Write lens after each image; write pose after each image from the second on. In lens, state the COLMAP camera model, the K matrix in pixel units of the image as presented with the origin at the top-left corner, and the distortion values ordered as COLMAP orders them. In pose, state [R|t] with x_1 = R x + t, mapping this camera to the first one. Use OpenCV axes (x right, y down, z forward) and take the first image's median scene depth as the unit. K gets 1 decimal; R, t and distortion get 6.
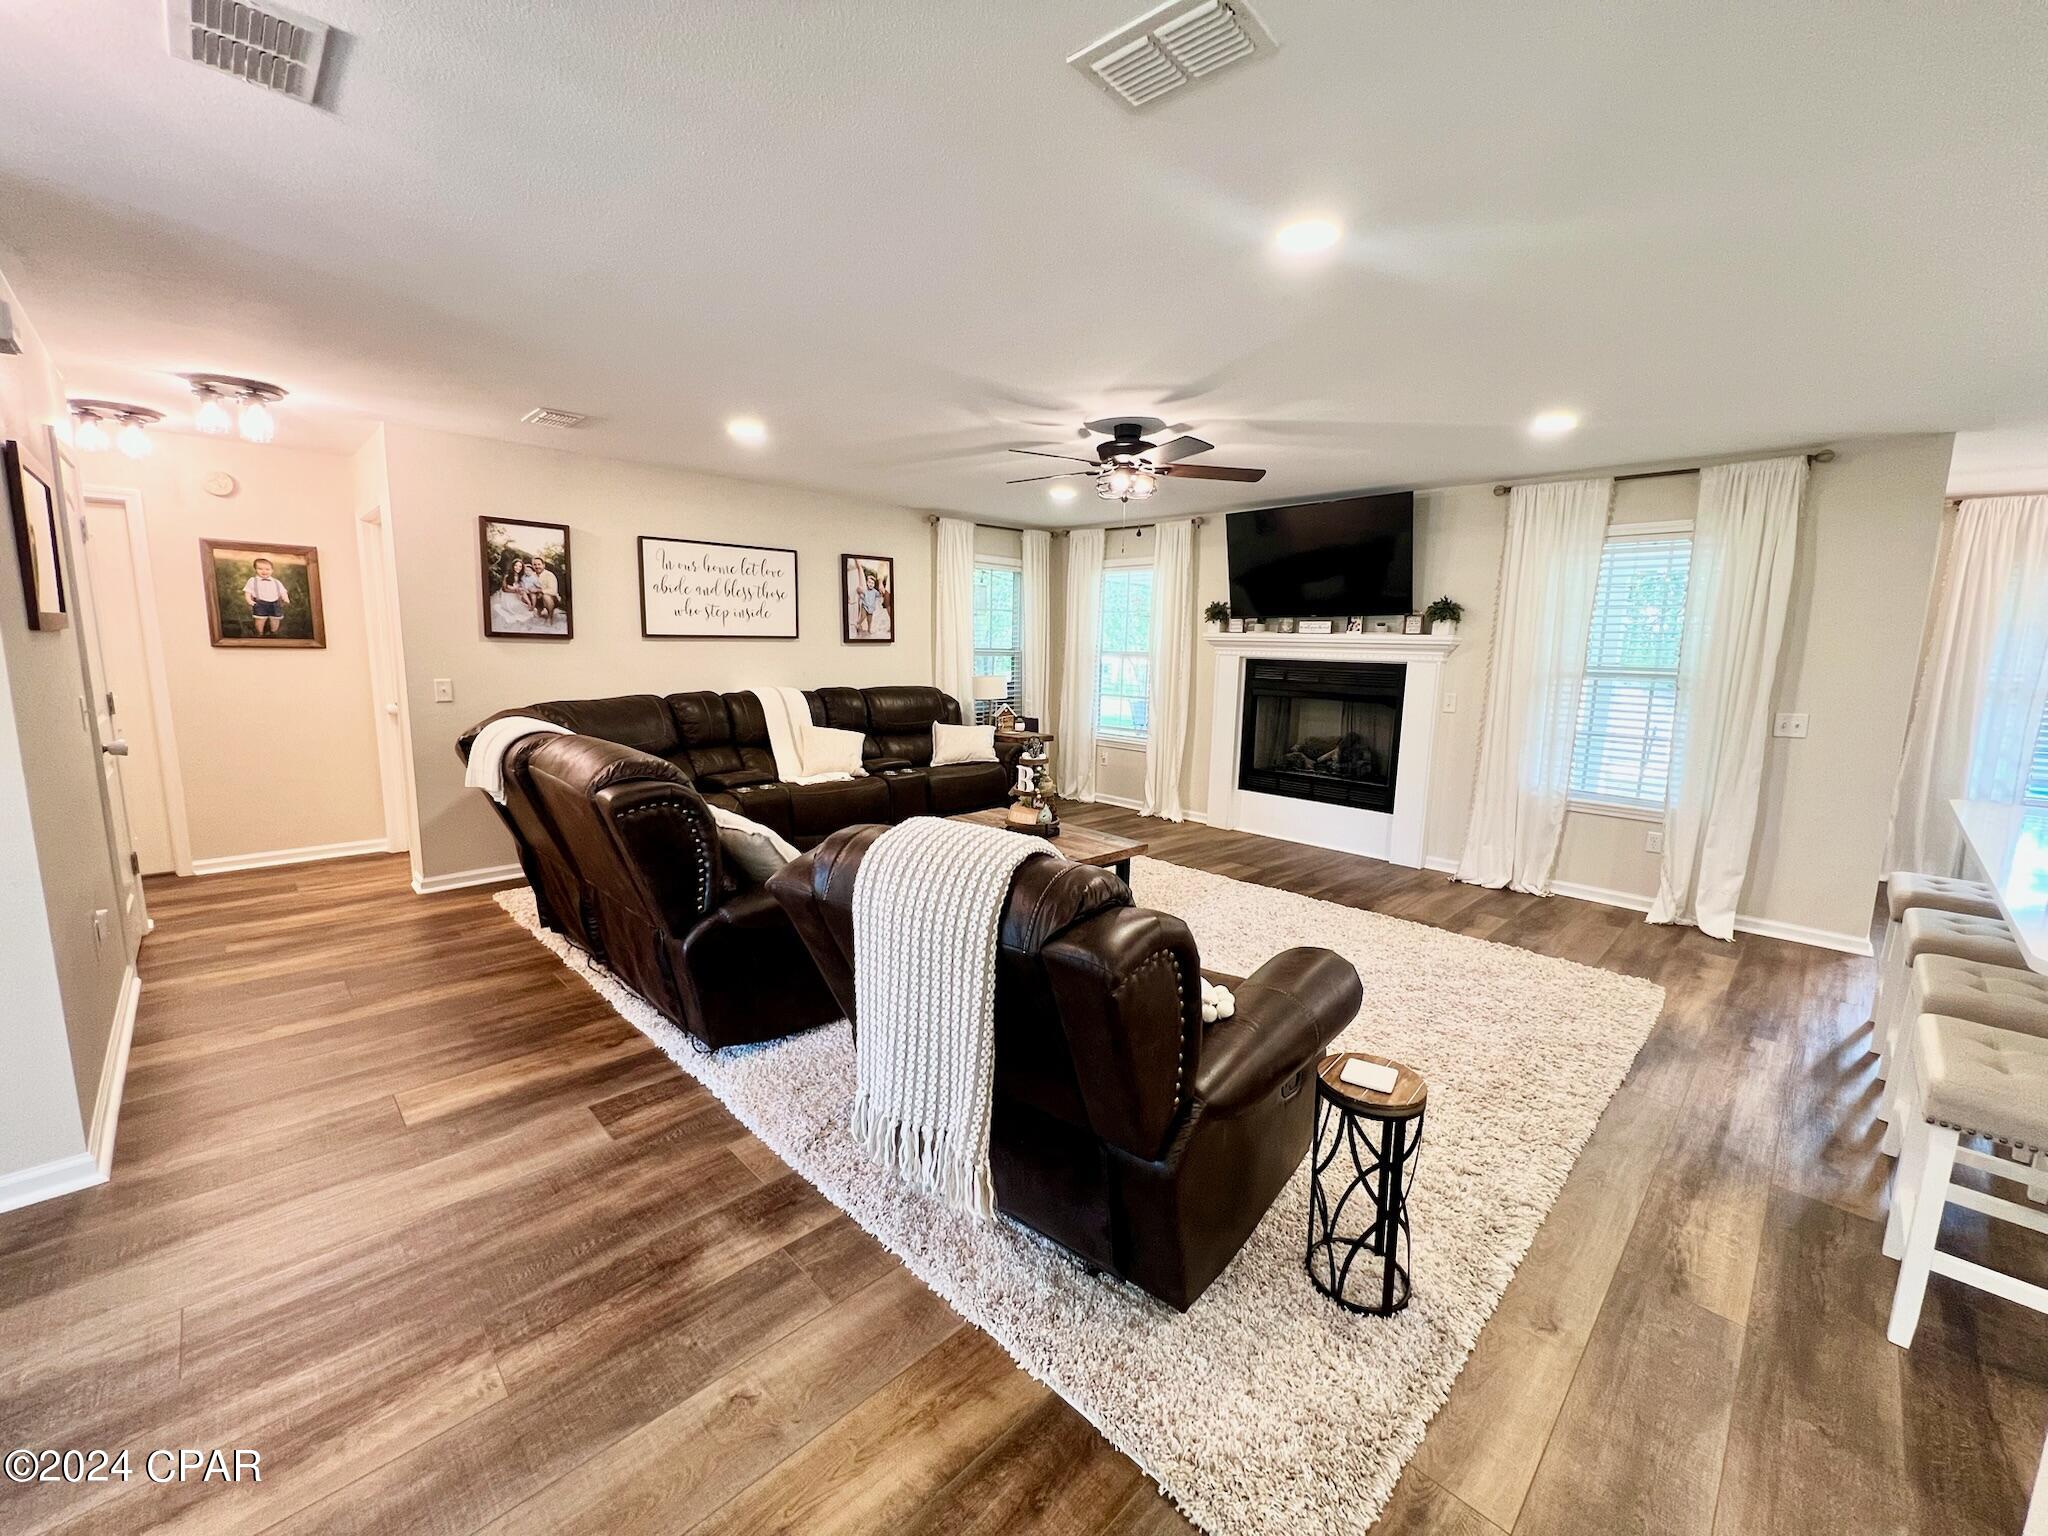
lens RADIAL K [[821.1, 0, 1018.1], [0, 821.1, 764.2], [0, 0, 1]] dist [-0.002489, 0.000810]
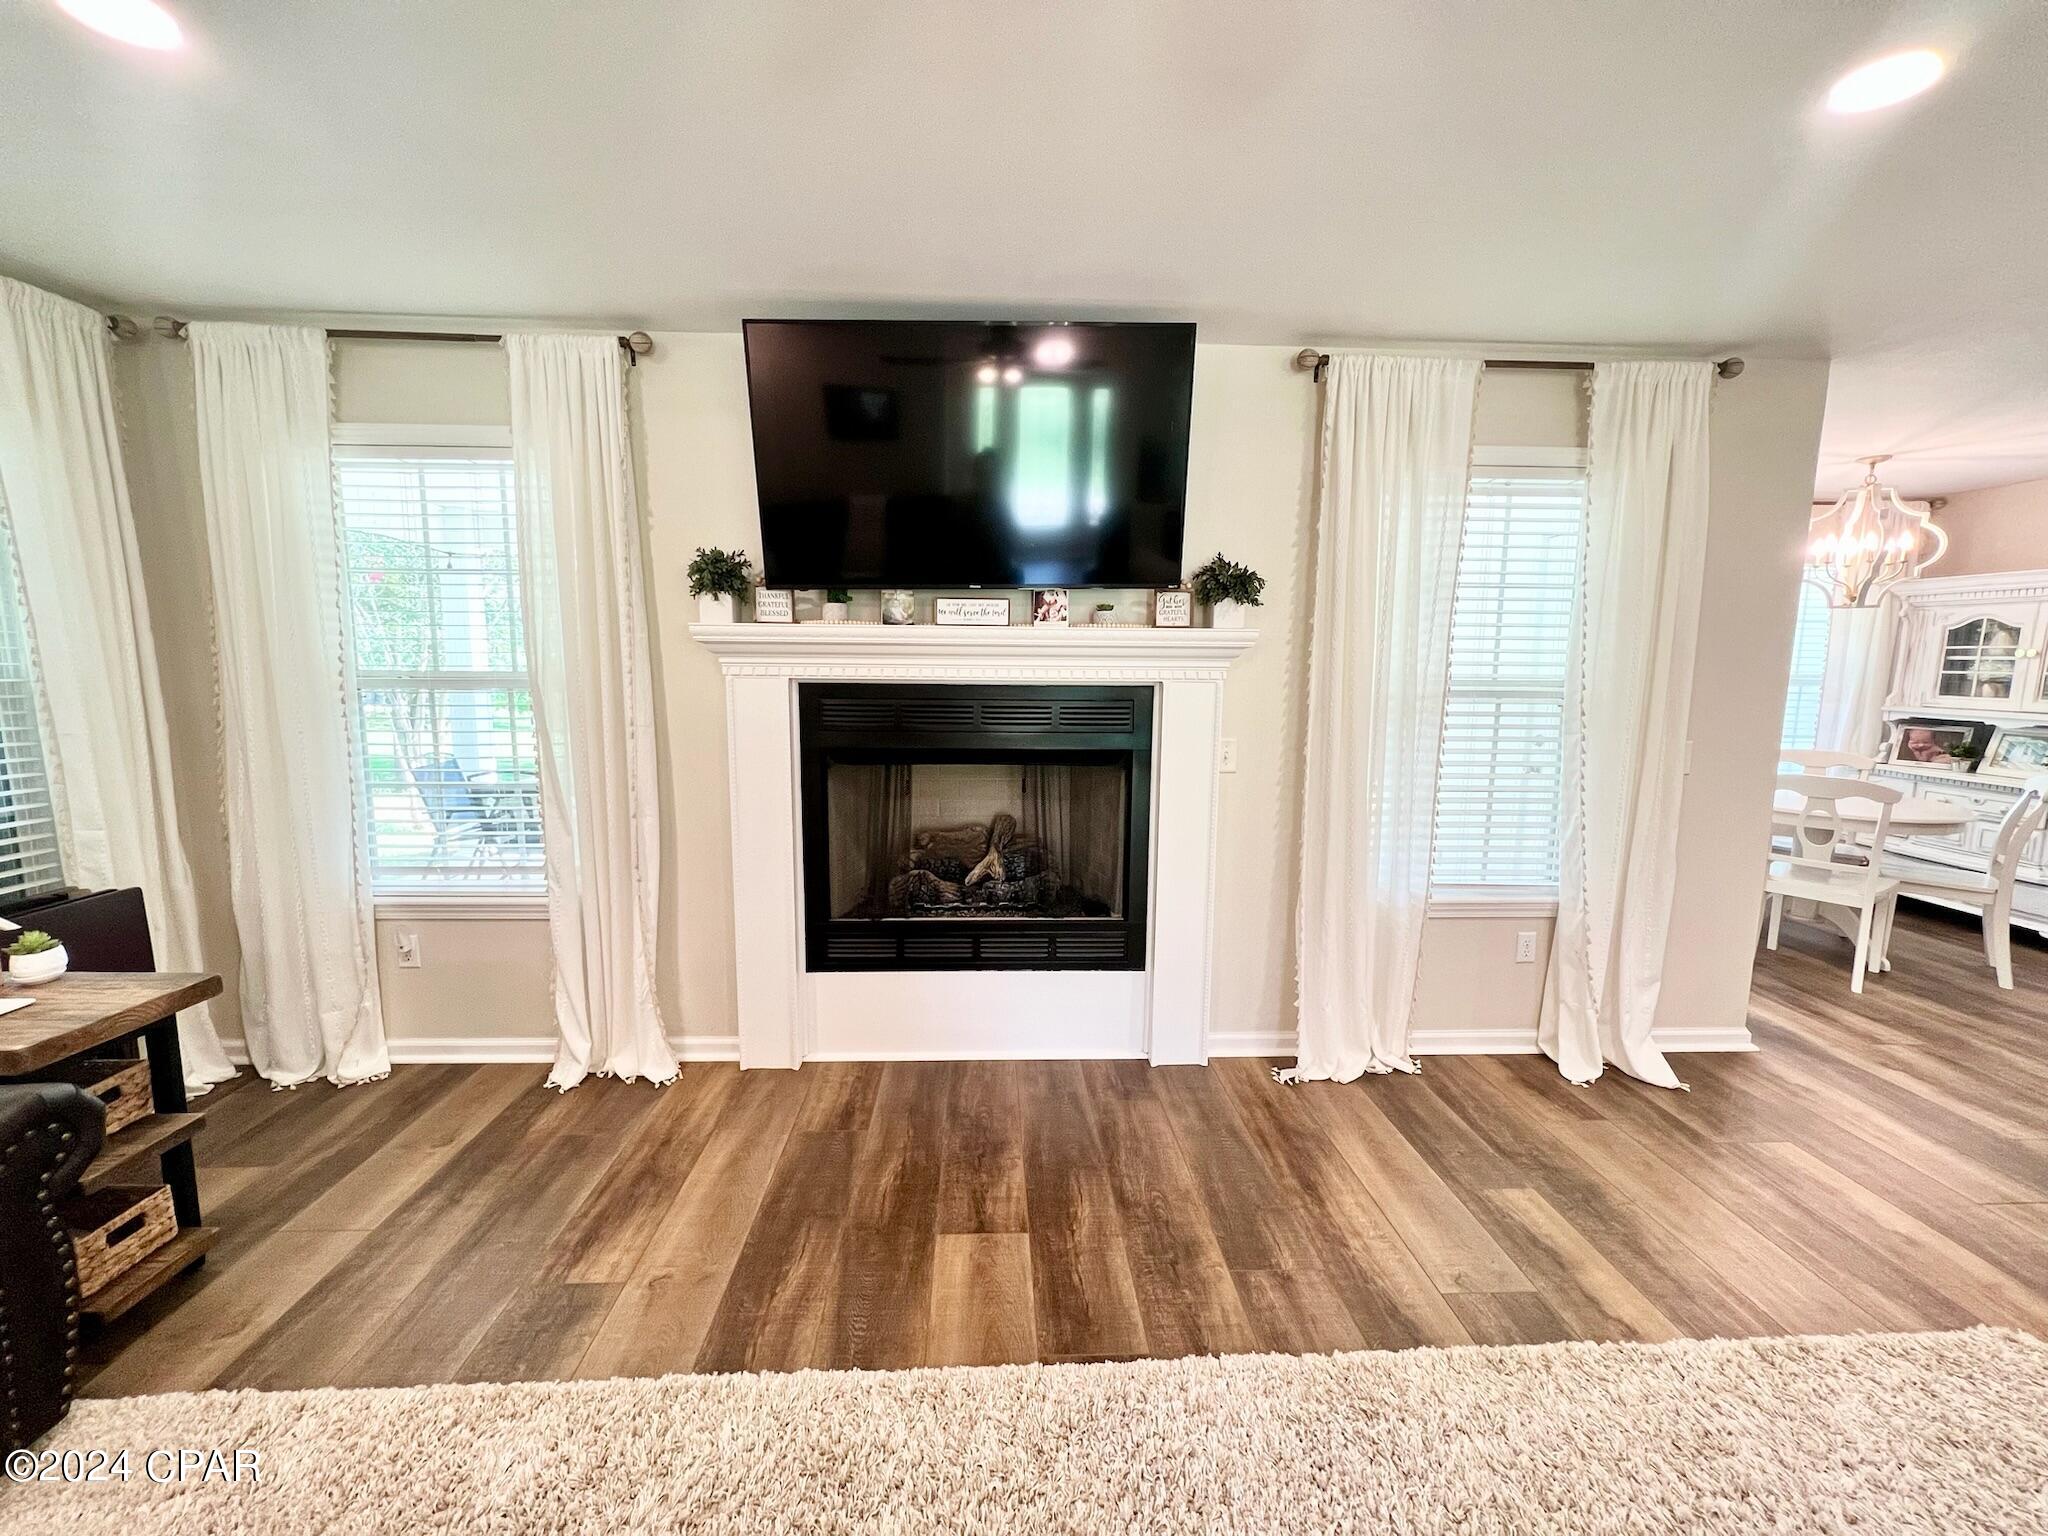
lens RADIAL K [[821.1, 0, 1010.1], [0, 821.1, 767.1], [0, 0, 1]] dist [-0.002489, 0.000810]
pose [[0.672646, -0.110074, 0.731732, 0.036228], [0.115471, 0.992374, 0.043135, -0.118770], [-0.730899, 0.055480, 0.680226, 0.821419]]
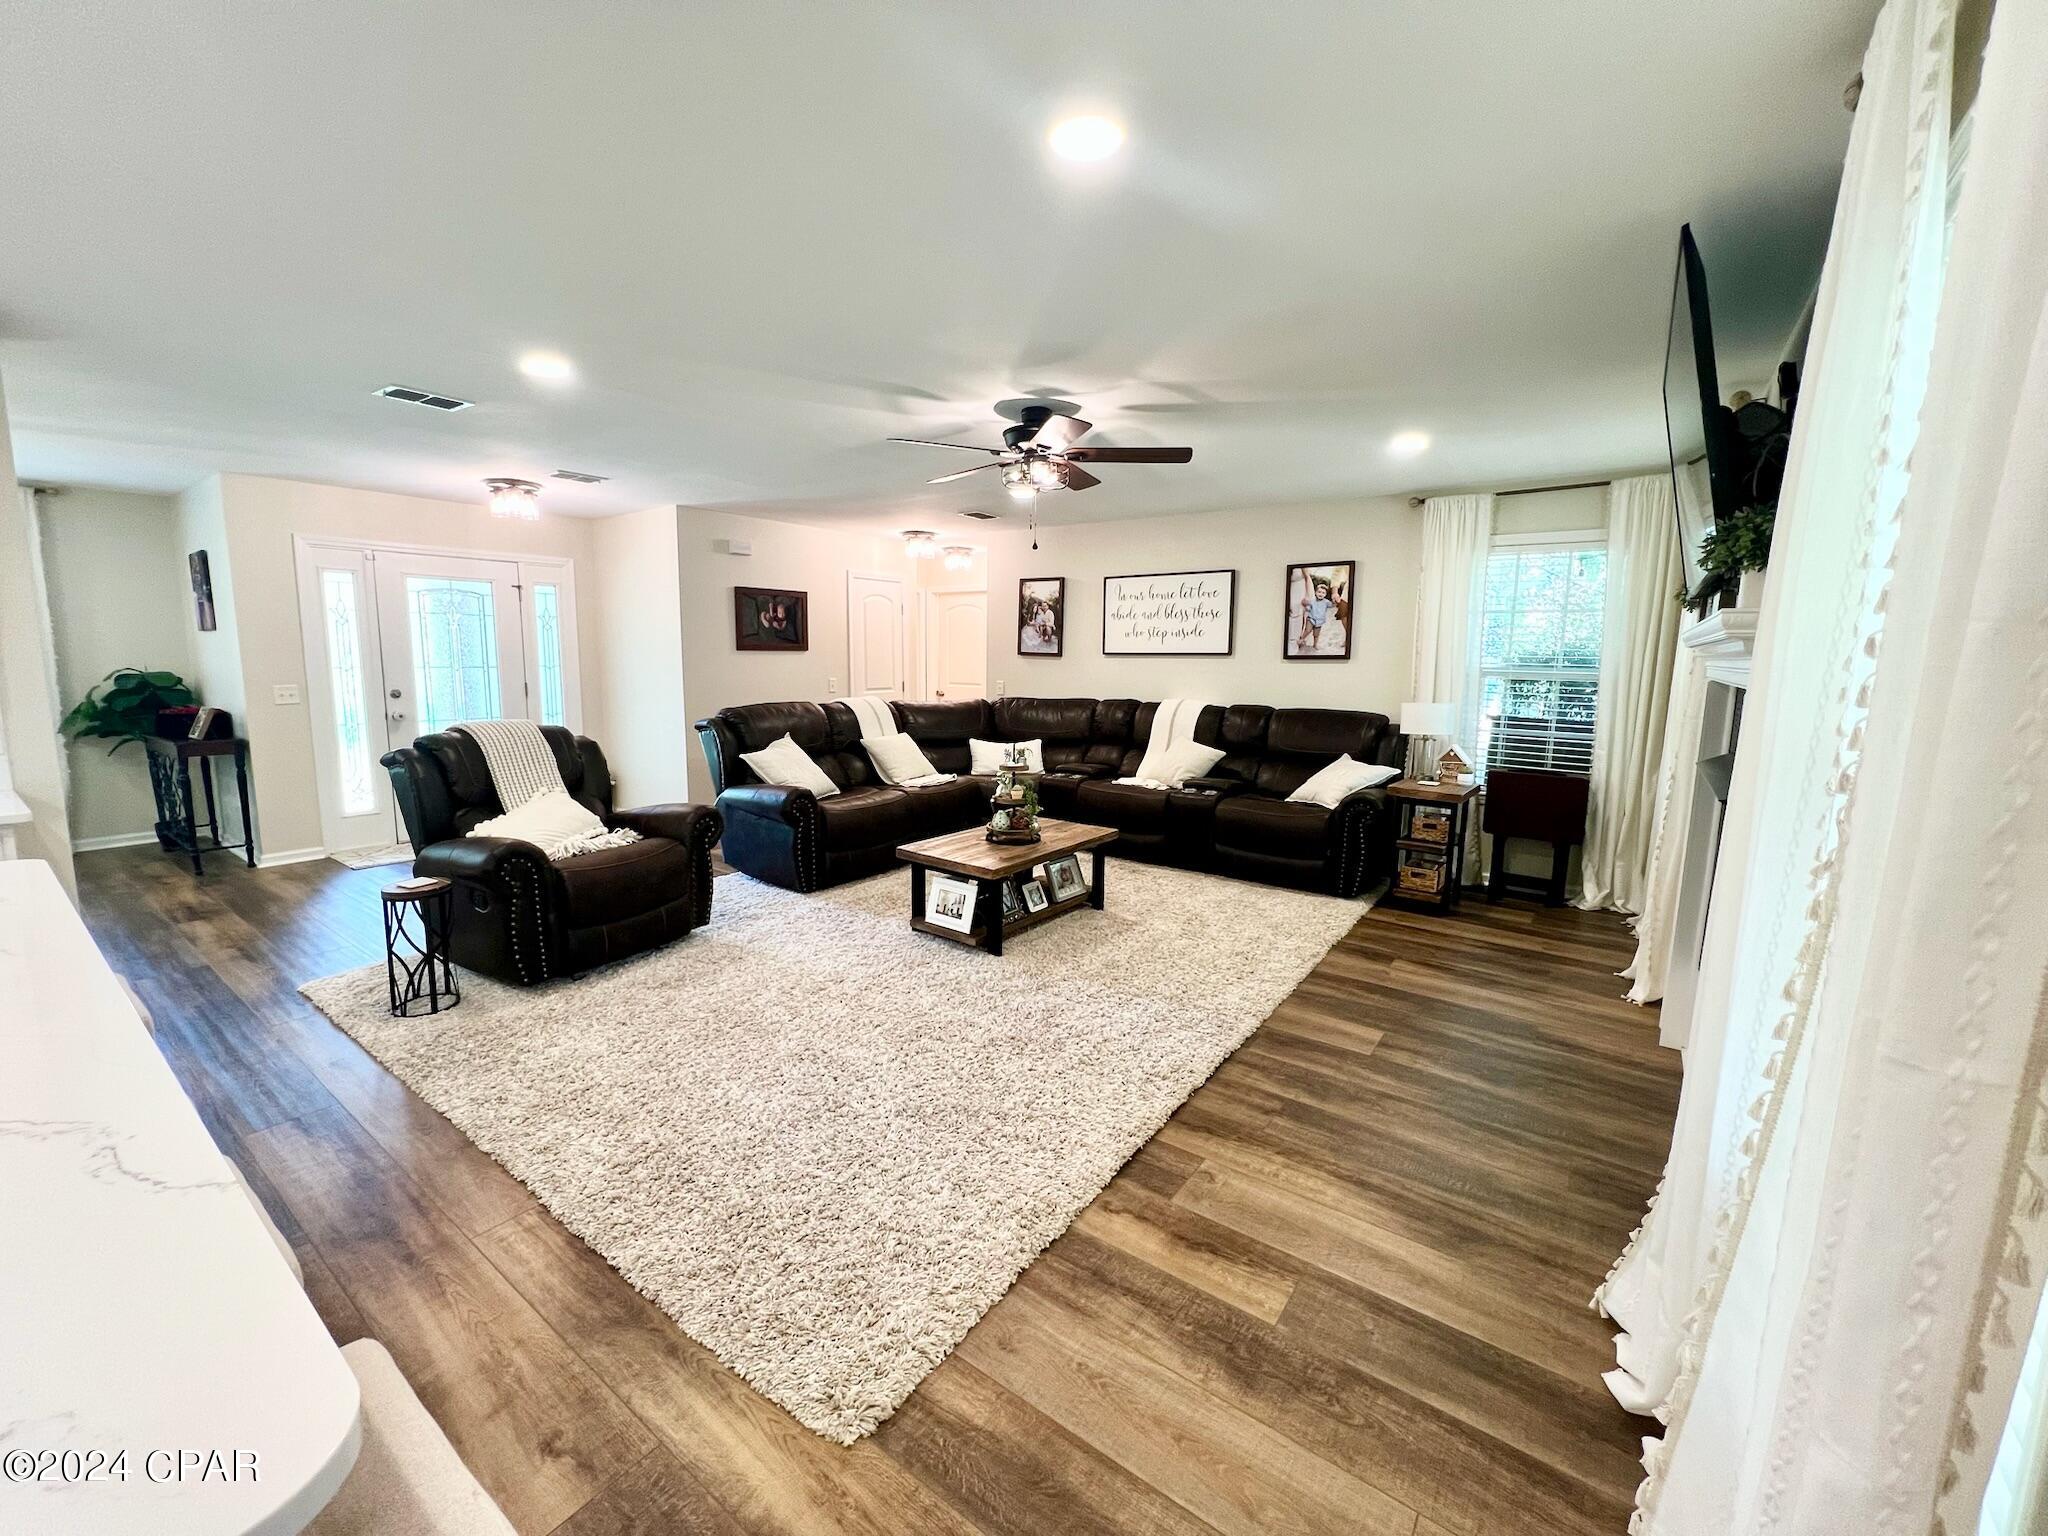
lens RADIAL K [[821.1, 0, 1016.4], [0, 821.1, 763.2], [0, 0, 1]] dist [-0.002489, 0.000810]
pose [[0.156393, 0.113439, -0.981159, 0.876050], [-0.155844, 0.983773, 0.088900, -0.087002], [0.975322, 0.139004, 0.171534, 0.722786]]
